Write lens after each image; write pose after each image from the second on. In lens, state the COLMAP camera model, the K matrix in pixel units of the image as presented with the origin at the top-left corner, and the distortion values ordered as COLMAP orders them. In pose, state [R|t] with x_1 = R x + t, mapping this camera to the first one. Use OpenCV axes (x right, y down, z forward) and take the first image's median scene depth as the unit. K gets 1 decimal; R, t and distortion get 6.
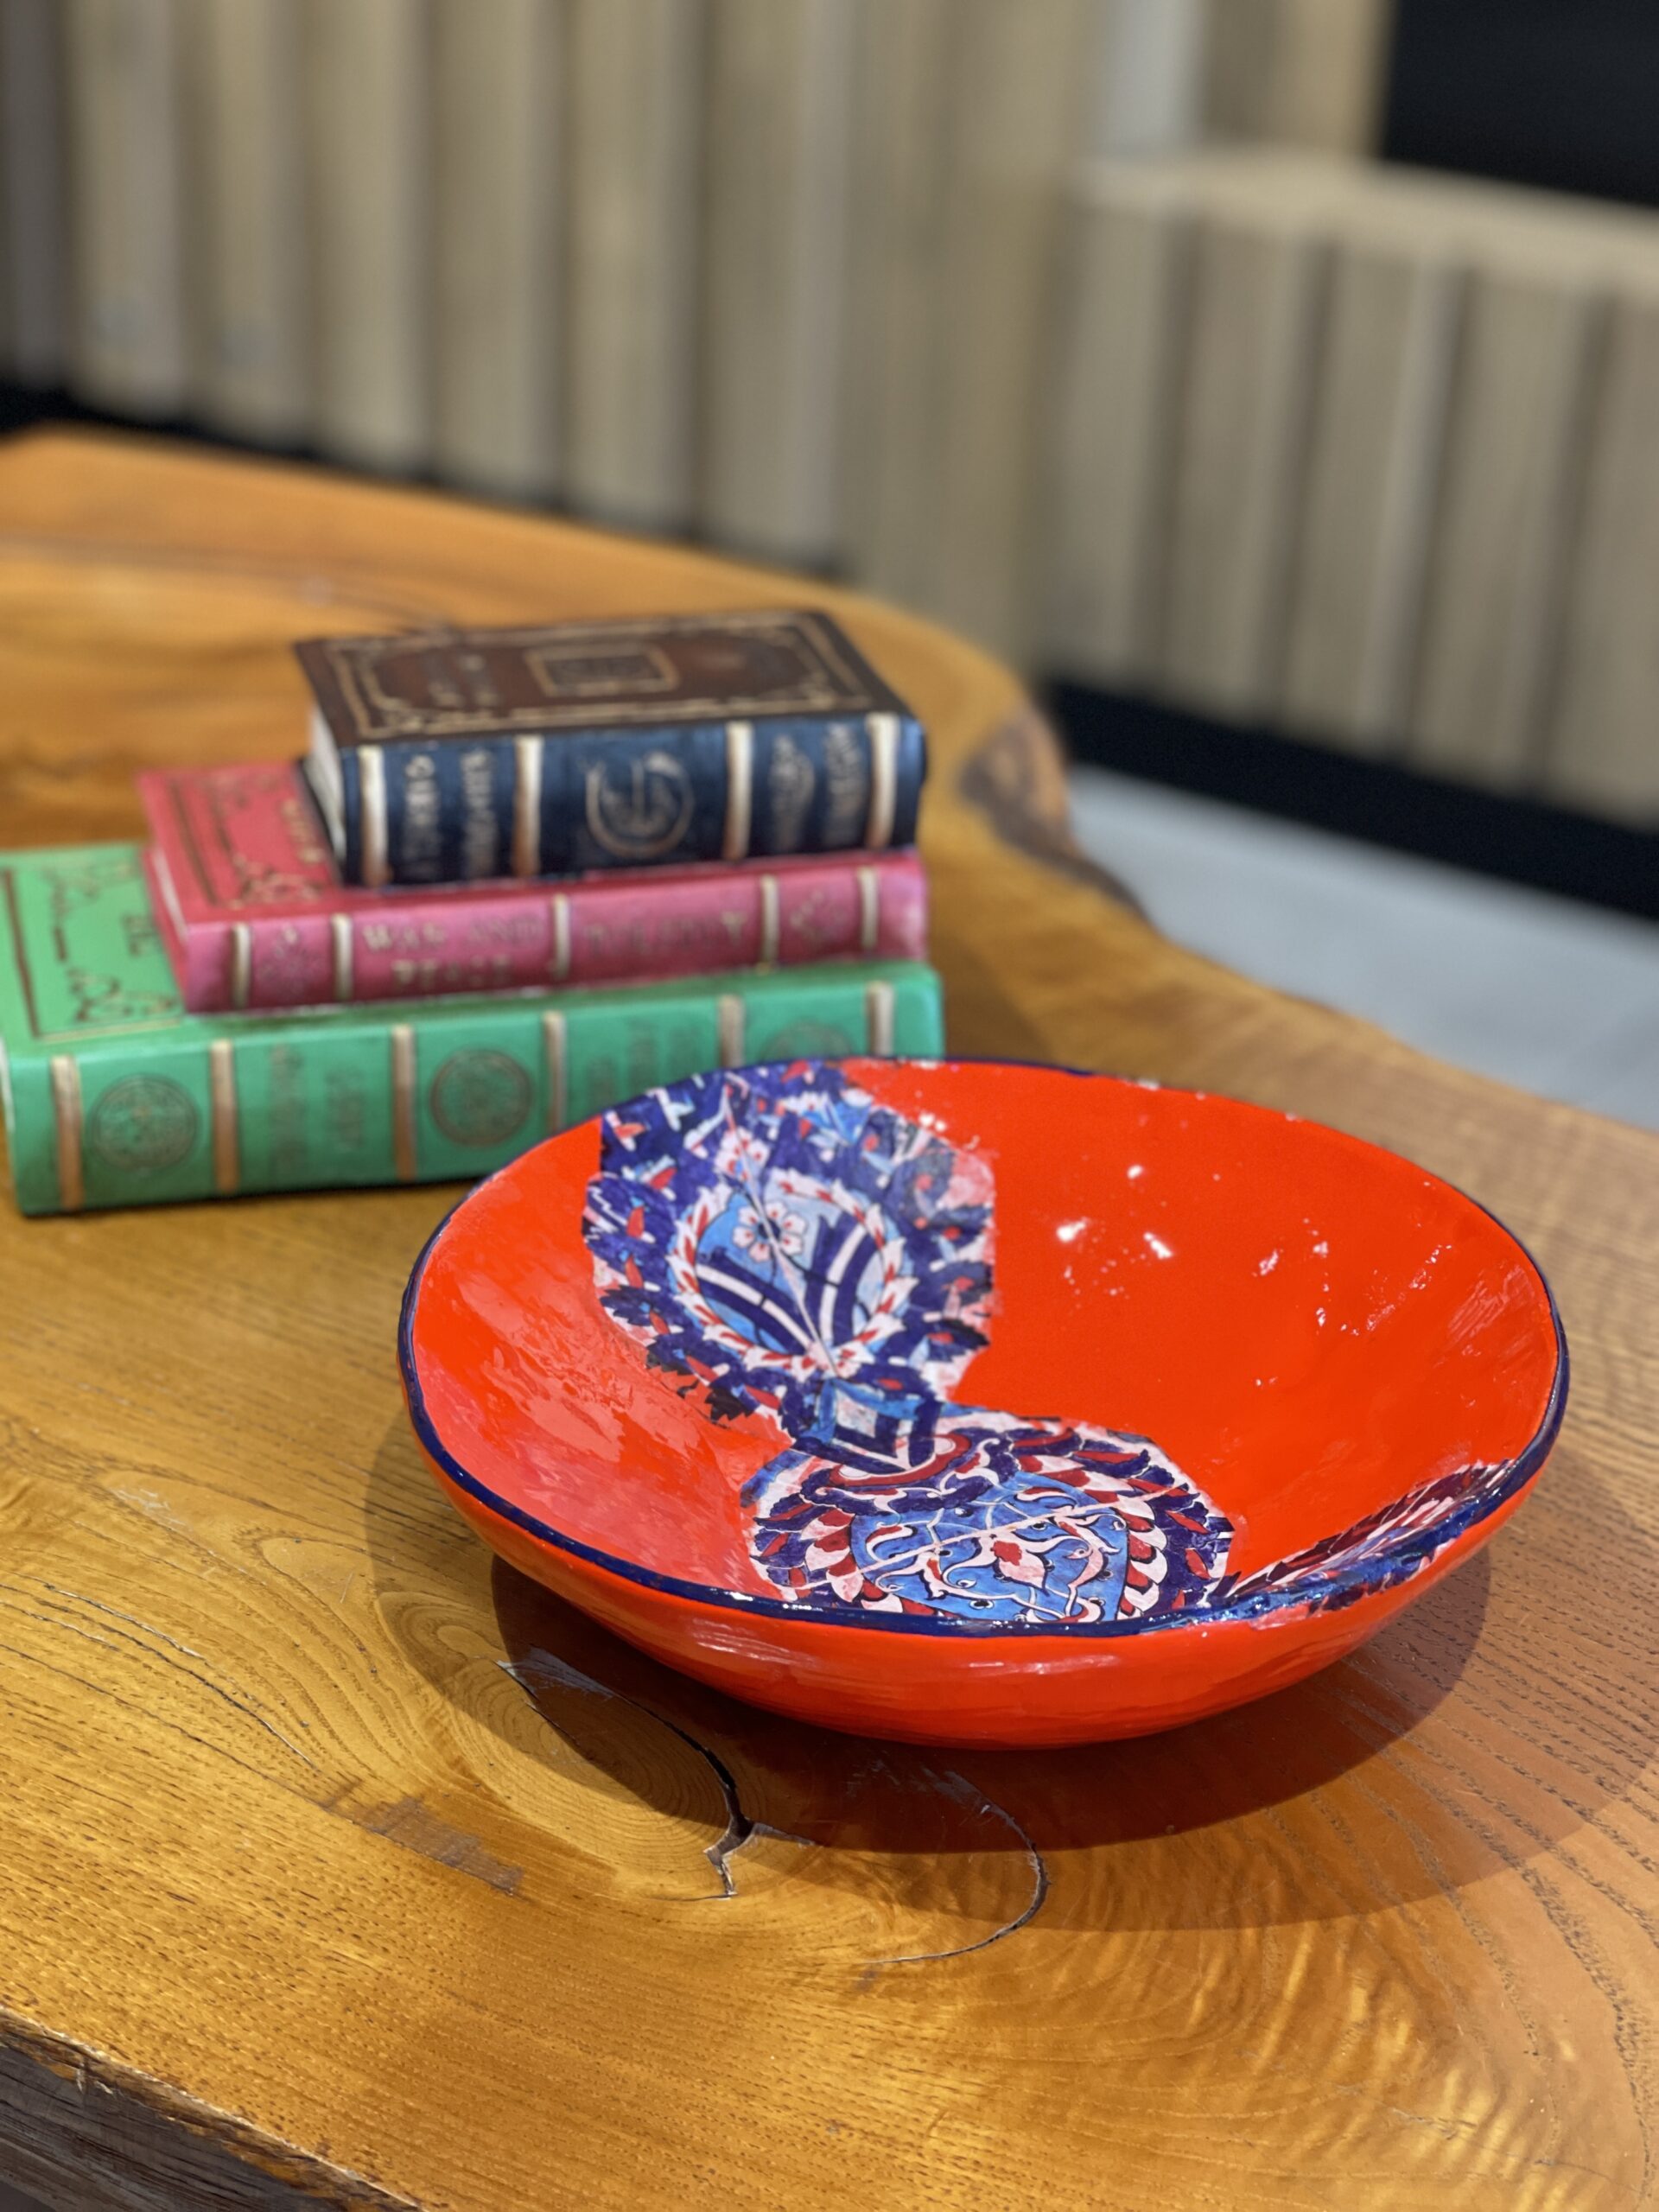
lens RADIAL K [[4196.9, 0, 828.9], [0, 4196.9, 1053.6], [0, 0, 1]] dist [-0.006703, 2.991829]
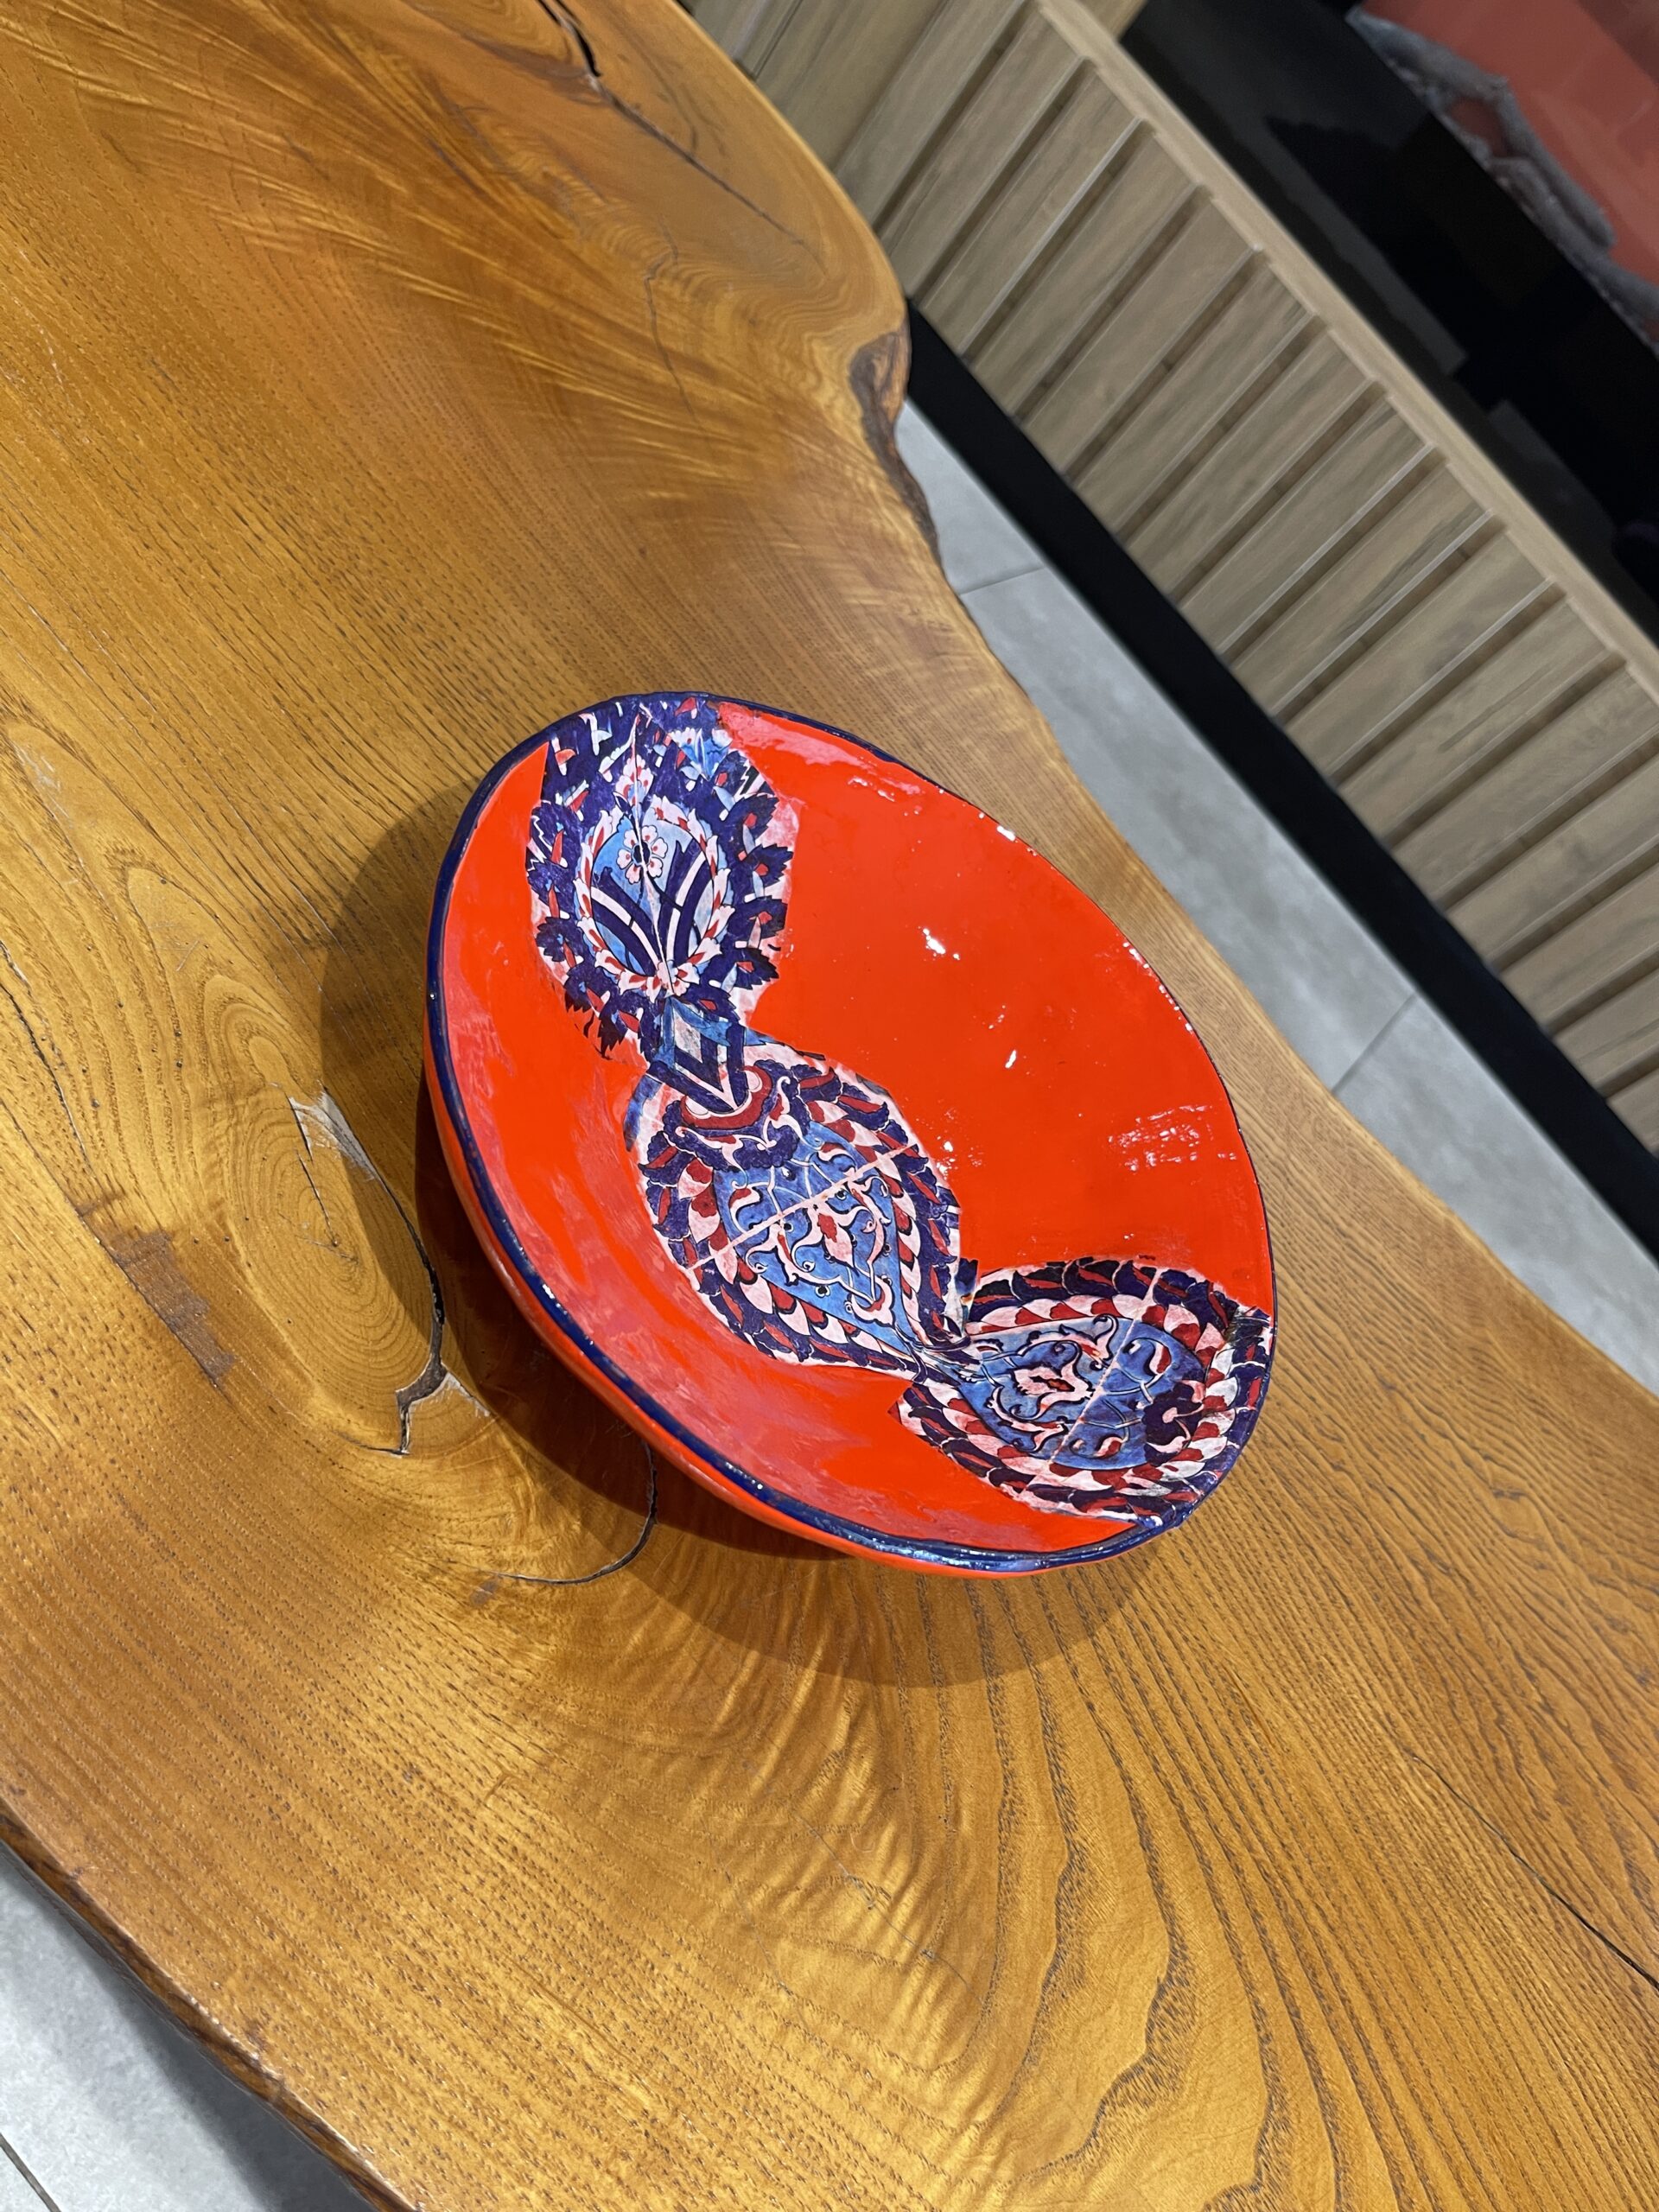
lens RADIAL K [[1682.8, 0, 839.0], [0, 1682.8, 1117.7], [0, 0, 1]] dist [0.091478, -0.140518]
pose [[0.824328, 0.094756, 0.558126, -0.225786], [-0.375643, 0.829133, 0.414043, -0.112163], [-0.423527, -0.550963, 0.719072, 0.612338]]
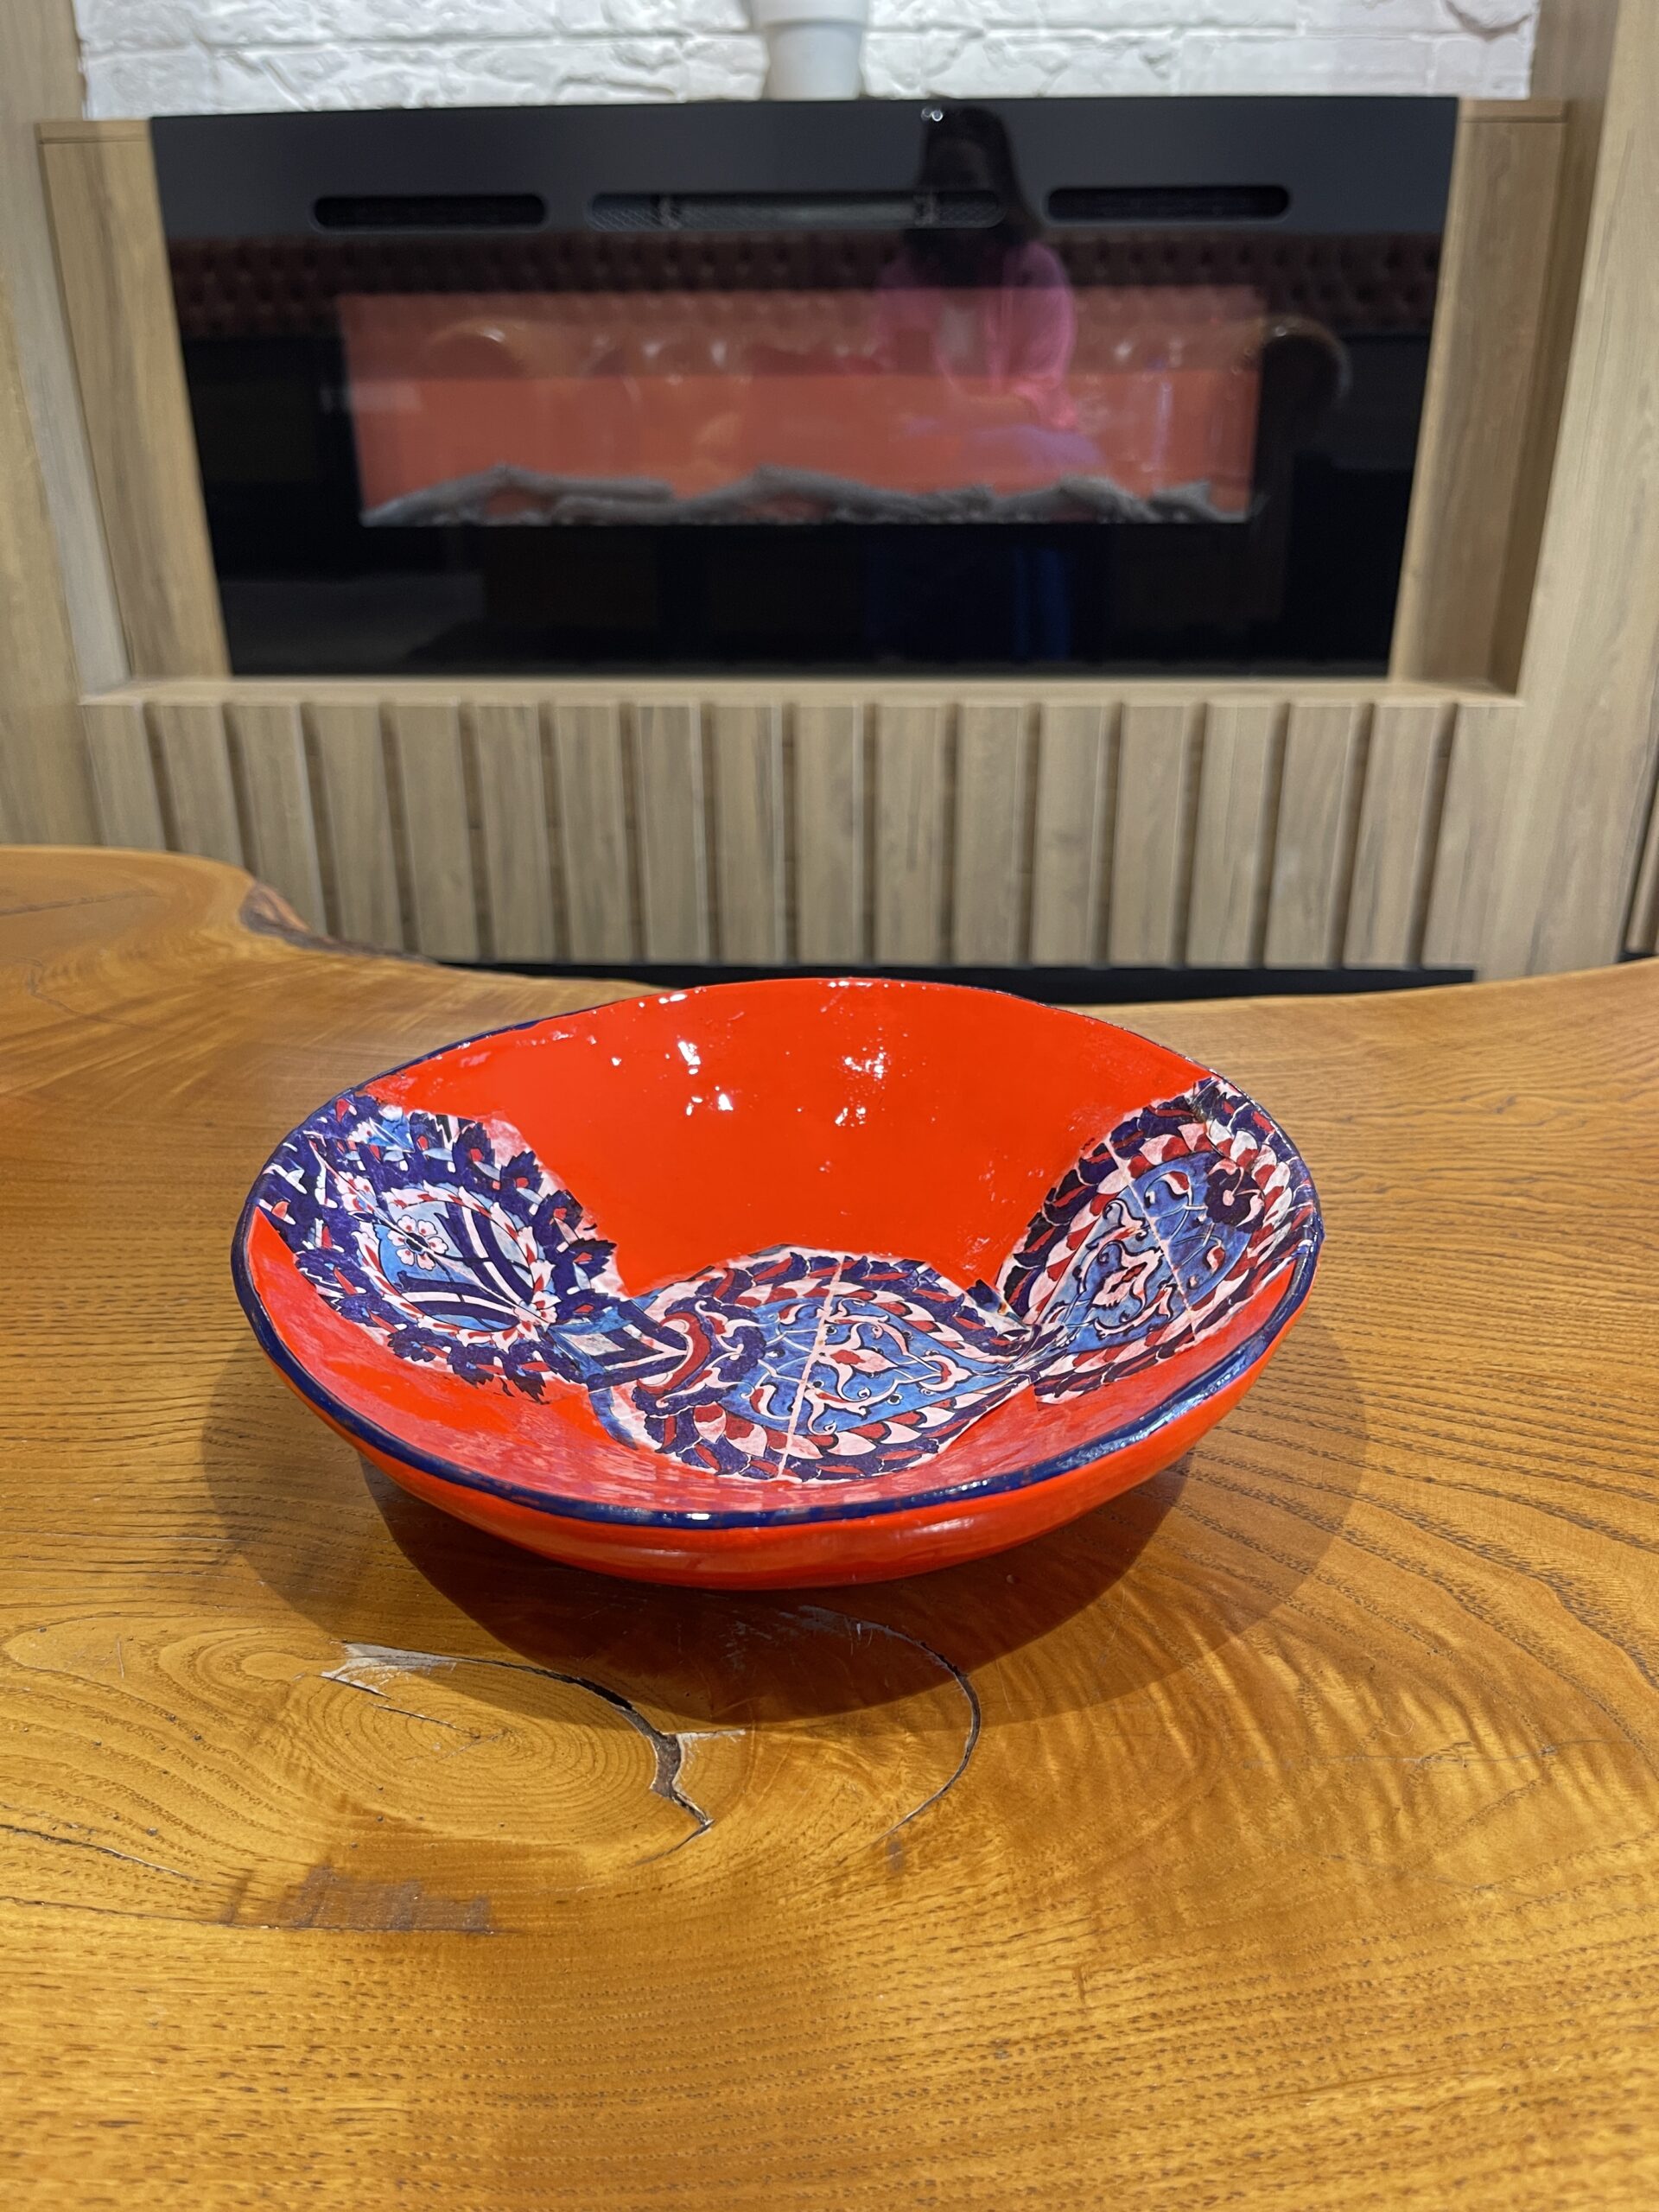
lens RADIAL K [[1682.8, 0, 839.0], [0, 1682.8, 1117.7], [0, 0, 1]] dist [0.091478, -0.140518]
pose [[0.602513, -0.377195, 0.703350, -0.248070], [0.368262, 0.913239, 0.174290, -0.023687], [-0.708069, 0.154005, 0.689145, 0.626126]]
